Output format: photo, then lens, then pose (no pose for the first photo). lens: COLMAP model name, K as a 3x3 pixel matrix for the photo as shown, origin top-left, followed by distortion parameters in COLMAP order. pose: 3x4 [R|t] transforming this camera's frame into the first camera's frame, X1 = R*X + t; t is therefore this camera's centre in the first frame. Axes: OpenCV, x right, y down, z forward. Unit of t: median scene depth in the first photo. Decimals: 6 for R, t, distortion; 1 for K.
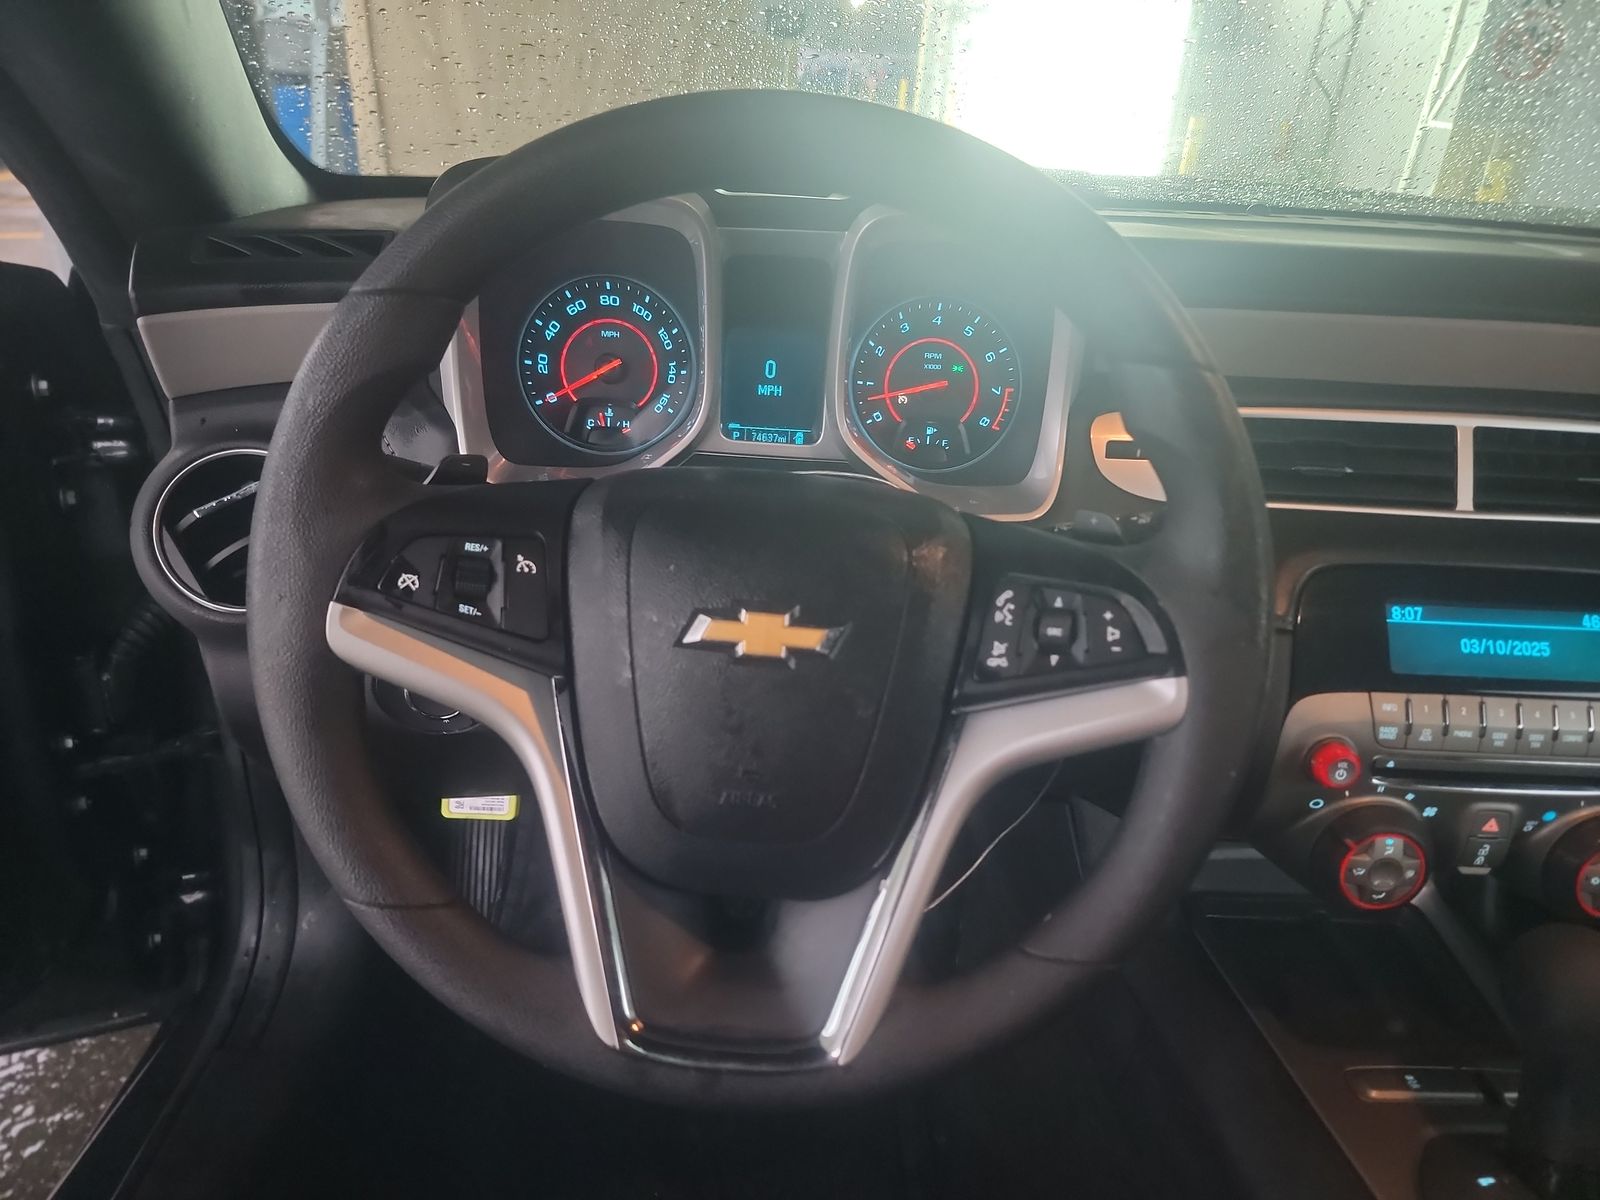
lens RADIAL K [[1116.1, 0, 793.6], [0, 1116.1, 624.7], [0, 0, 1]] dist [0.056169, -0.011899]
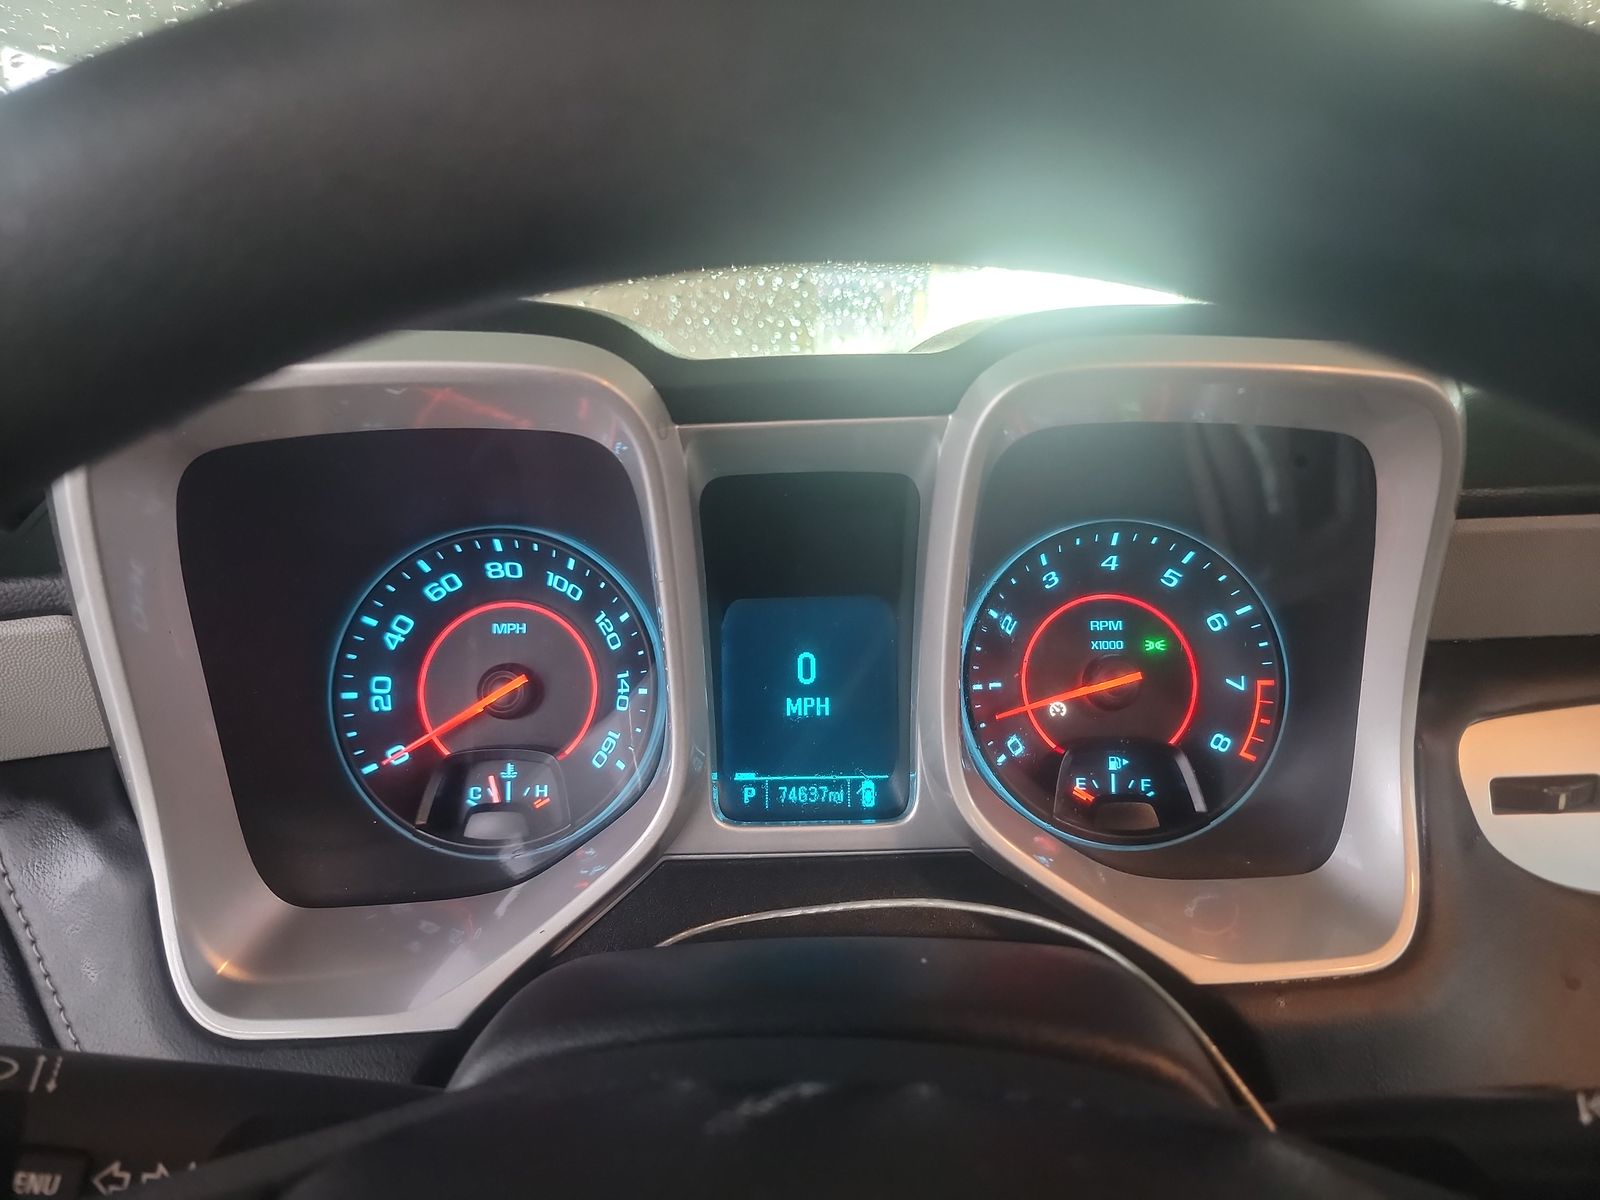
lens RADIAL K [[1116.1, 0, 805.7], [0, 1116.1, 597.4], [0, 0, 1]] dist [0.056169, -0.011899]
pose [[0.997317, -0.069243, -0.023733, -0.005686], [0.063346, 0.978925, -0.194147, -0.160931], [0.036676, 0.192123, 0.980685, 0.473584]]
